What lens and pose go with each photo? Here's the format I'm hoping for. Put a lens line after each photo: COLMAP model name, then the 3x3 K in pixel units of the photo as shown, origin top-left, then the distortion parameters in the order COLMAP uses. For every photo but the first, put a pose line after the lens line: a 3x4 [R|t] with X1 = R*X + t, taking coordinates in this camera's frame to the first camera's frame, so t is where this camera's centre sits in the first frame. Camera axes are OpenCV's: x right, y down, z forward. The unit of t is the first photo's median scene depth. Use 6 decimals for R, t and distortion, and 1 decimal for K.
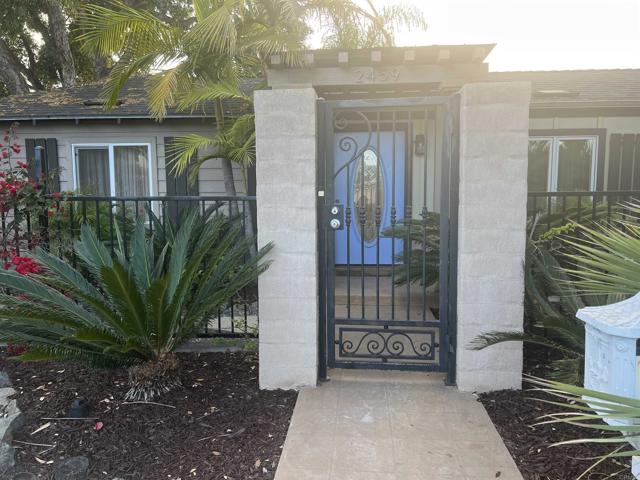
lens RADIAL K [[482.7, 0, 319.9], [0, 482.7, 240.5], [0, 0, 1]] dist [-0.003866, -0.001953]
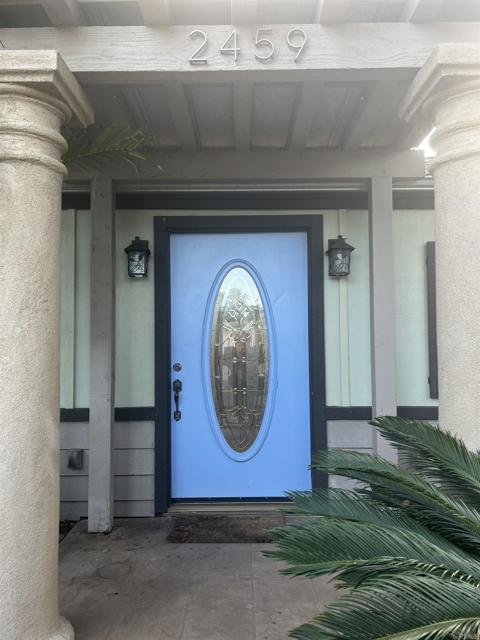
lens RADIAL K [[482.7, 0, 240.3], [0, 482.7, 319.8], [0, 0, 1]] dist [-0.003866, -0.001953]
pose [[0.997208, -0.003607, 0.074584, 0.065983], [0.014329, 0.989513, -0.143731, -0.061259], [-0.073284, 0.144399, 0.986802, 0.514165]]
